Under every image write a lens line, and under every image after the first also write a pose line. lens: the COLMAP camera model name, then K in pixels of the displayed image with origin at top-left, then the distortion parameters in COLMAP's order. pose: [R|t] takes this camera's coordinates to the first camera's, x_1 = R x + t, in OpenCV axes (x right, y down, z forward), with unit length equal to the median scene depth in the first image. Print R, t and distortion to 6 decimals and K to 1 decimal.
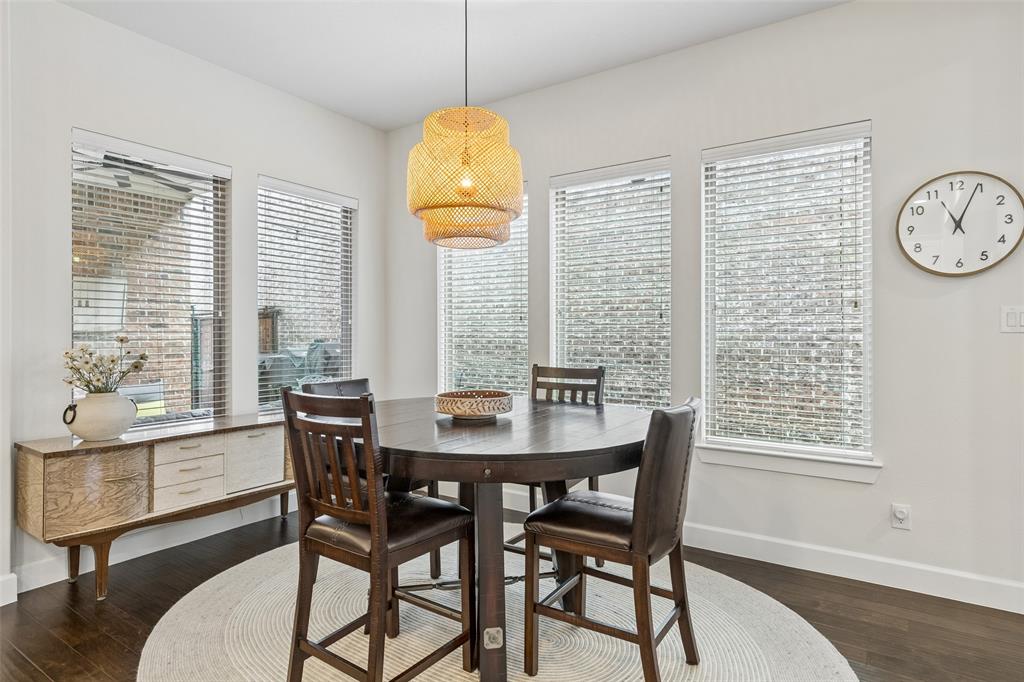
lens RADIAL K [[559.5, 0, 529.1], [0, 559.5, 335.2], [0, 0, 1]] dist [0.023837, 0.000246]
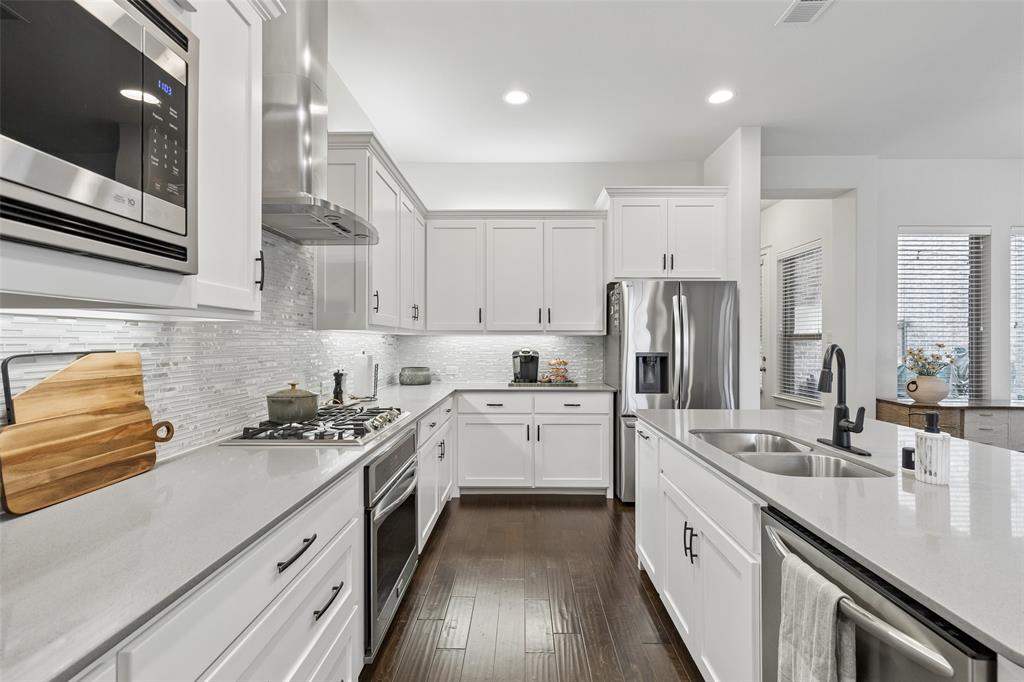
lens RADIAL K [[460.6, 0, 513.9], [0, 460.6, 337.9], [0, 0, 1]] dist [0.001732, -0.000012]
pose [[0.528560, 0.000605, -0.848895, -0.187231], [-0.009732, 0.999938, -0.005348, 0.003799], [0.848840, 0.011088, 0.528534, -0.721538]]
